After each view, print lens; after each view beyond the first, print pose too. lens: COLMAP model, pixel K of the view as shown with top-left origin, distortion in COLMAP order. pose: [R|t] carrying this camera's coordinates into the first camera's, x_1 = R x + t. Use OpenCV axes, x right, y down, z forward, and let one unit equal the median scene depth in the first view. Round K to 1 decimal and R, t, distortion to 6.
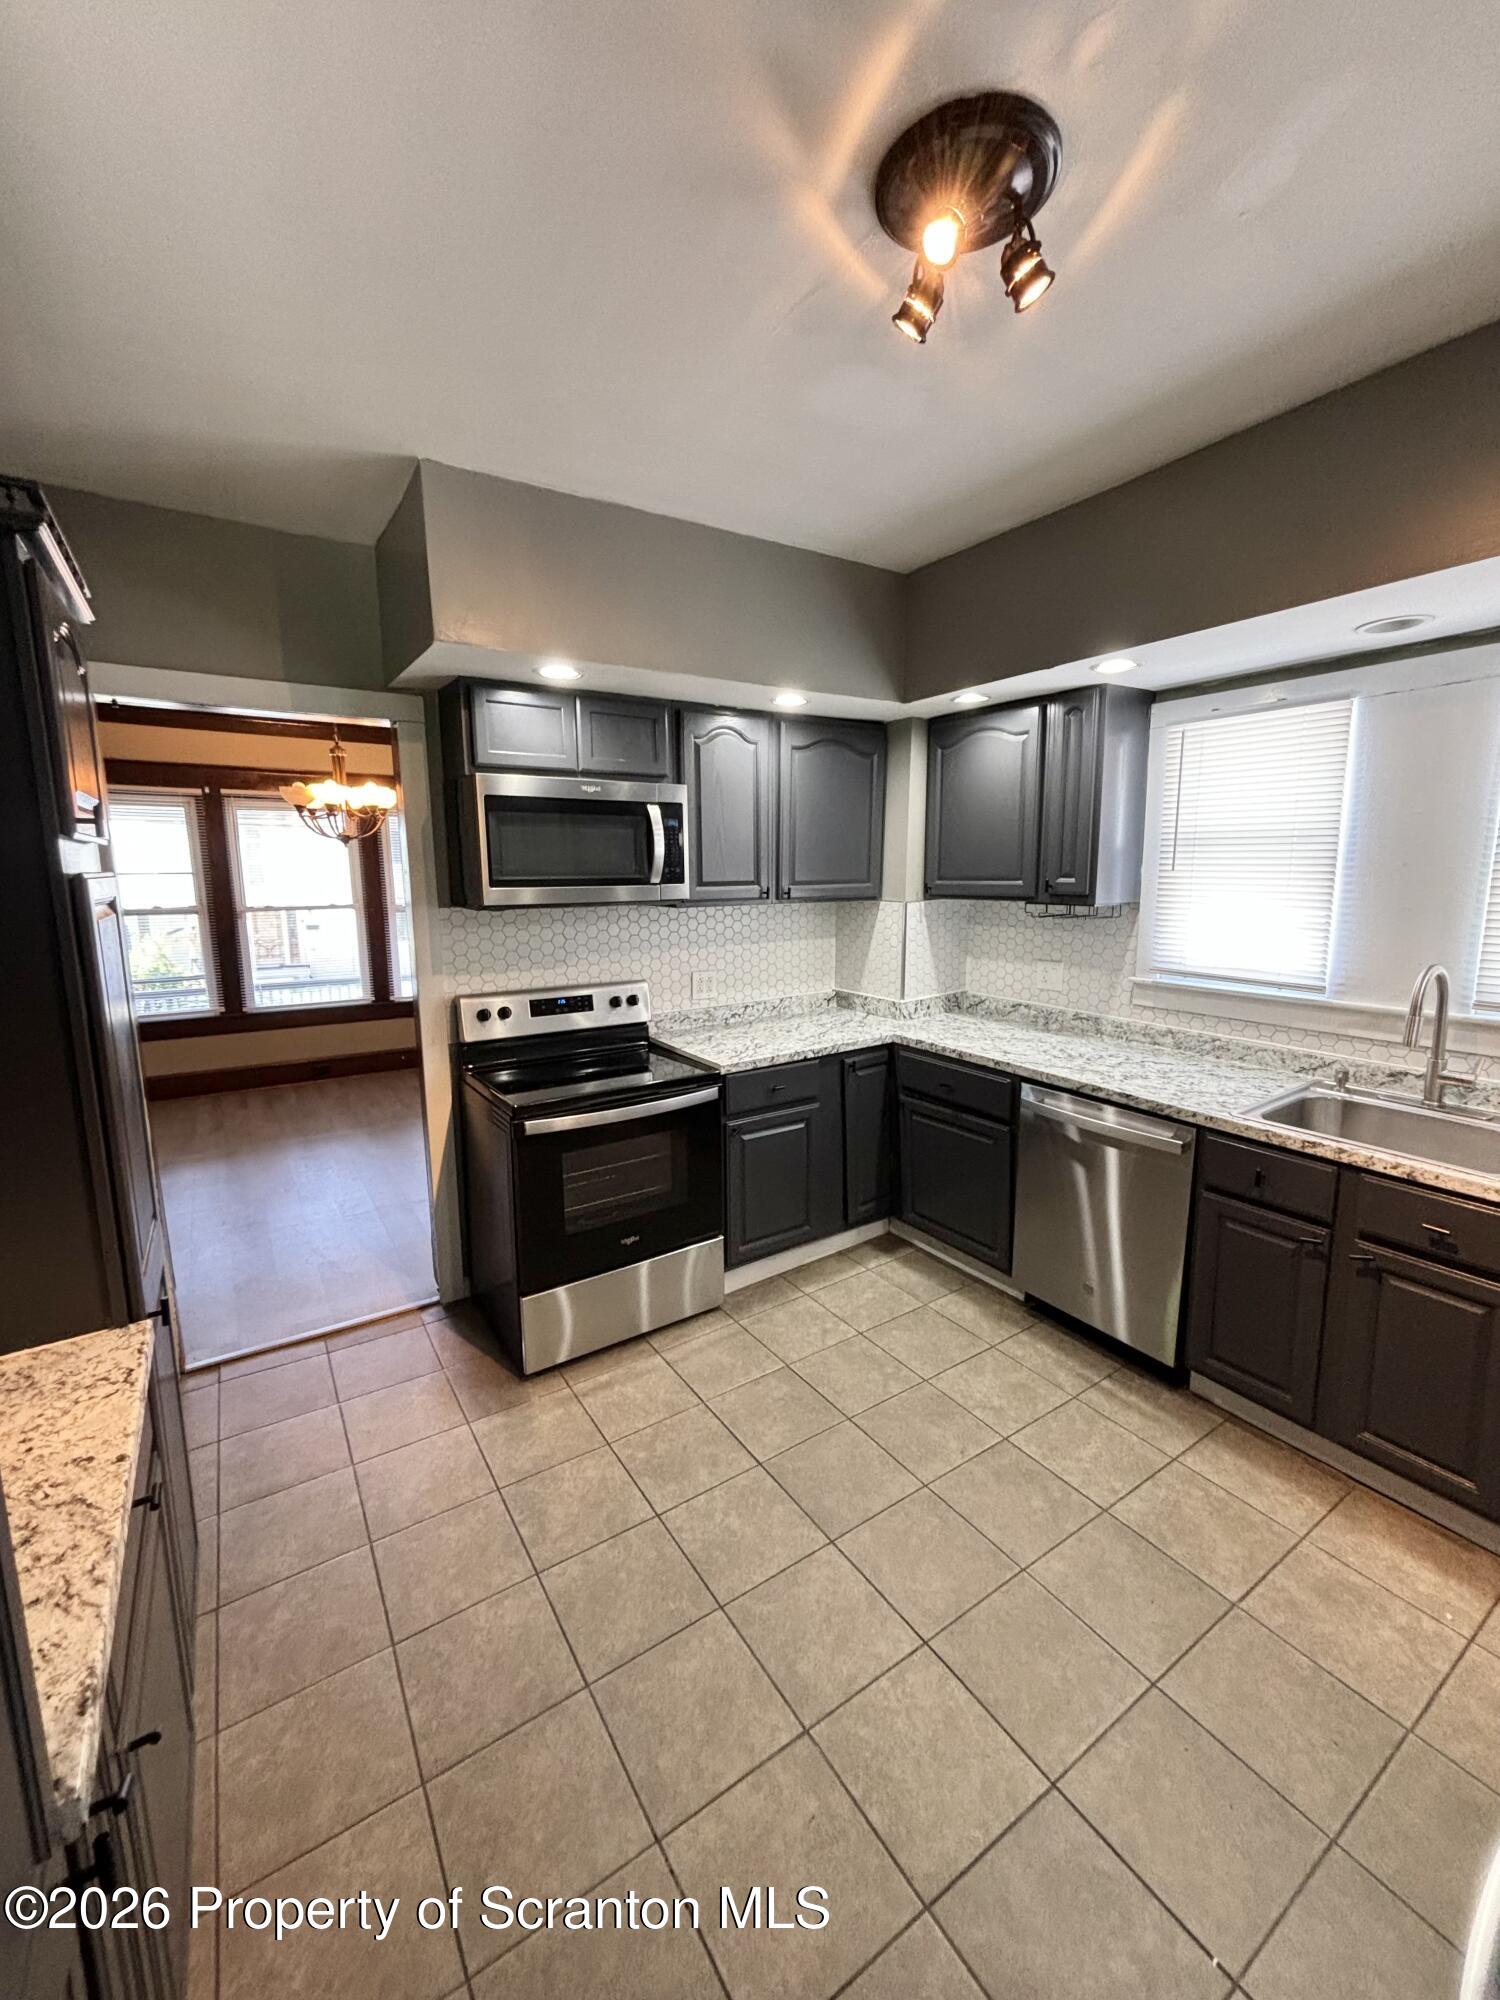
lens RADIAL K [[799.0, 0, 750.0], [0, 799.0, 1000.0], [0, 0, 1]] dist [-0.018689, 0.000211]
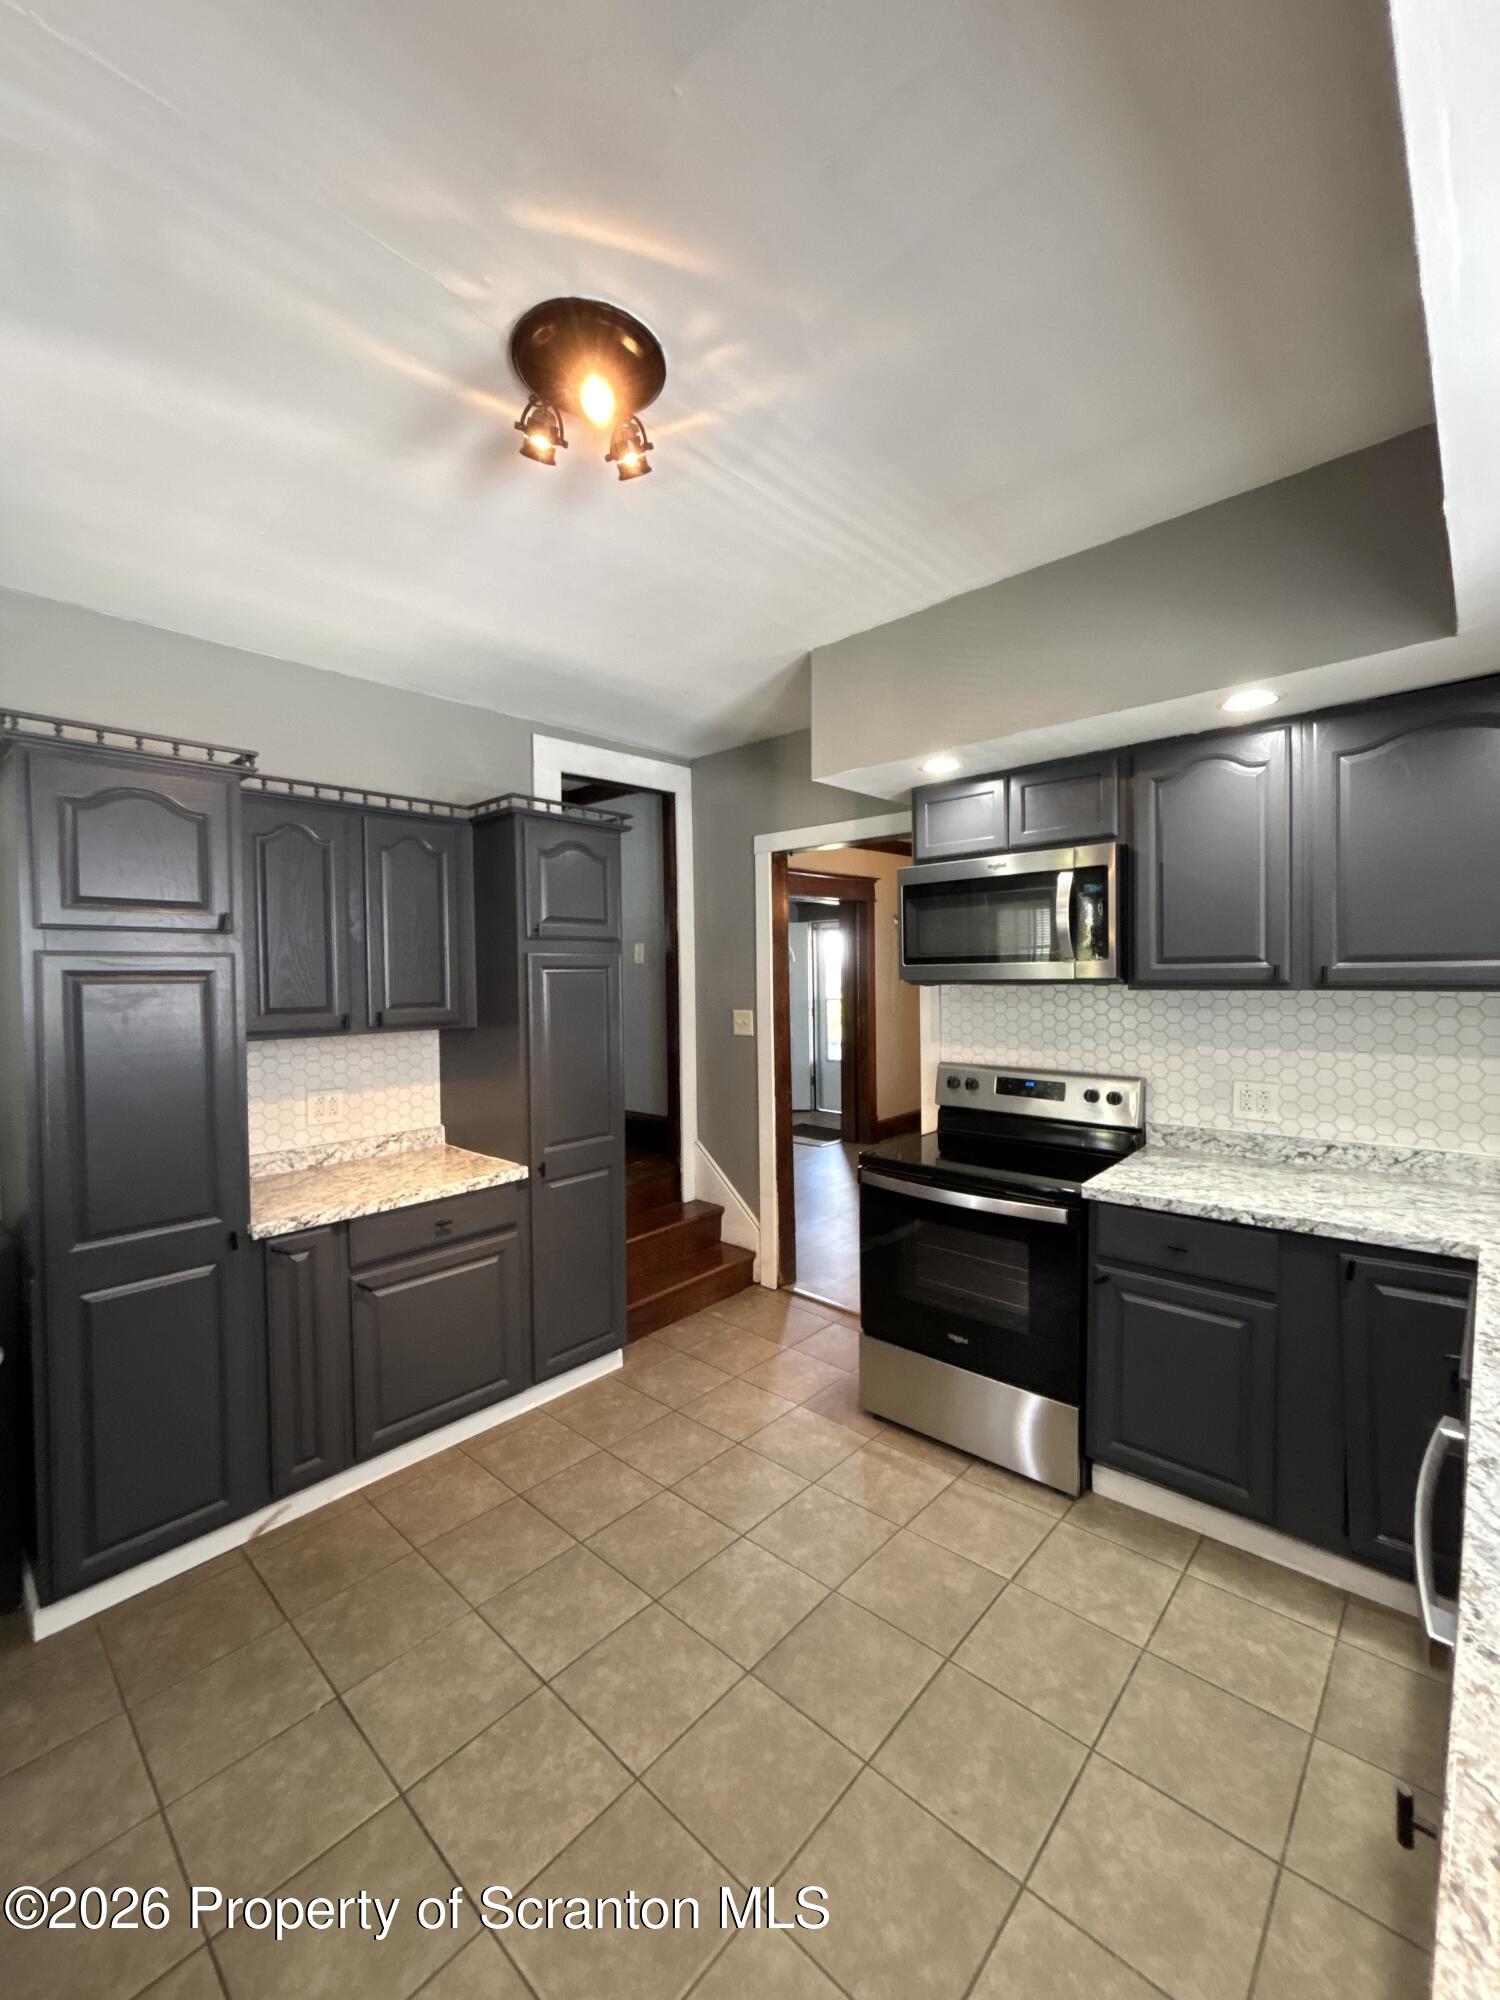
lens RADIAL K [[815.5, 0, 750.0], [0, 815.5, 1000.0], [0, 0, 1]] dist [0.002509, 0.000519]
pose [[0.246725, 0.044411, -0.968067, 0.638565], [-0.141600, 0.989880, 0.009323, -0.060789], [0.958684, 0.134778, 0.250517, 0.429246]]
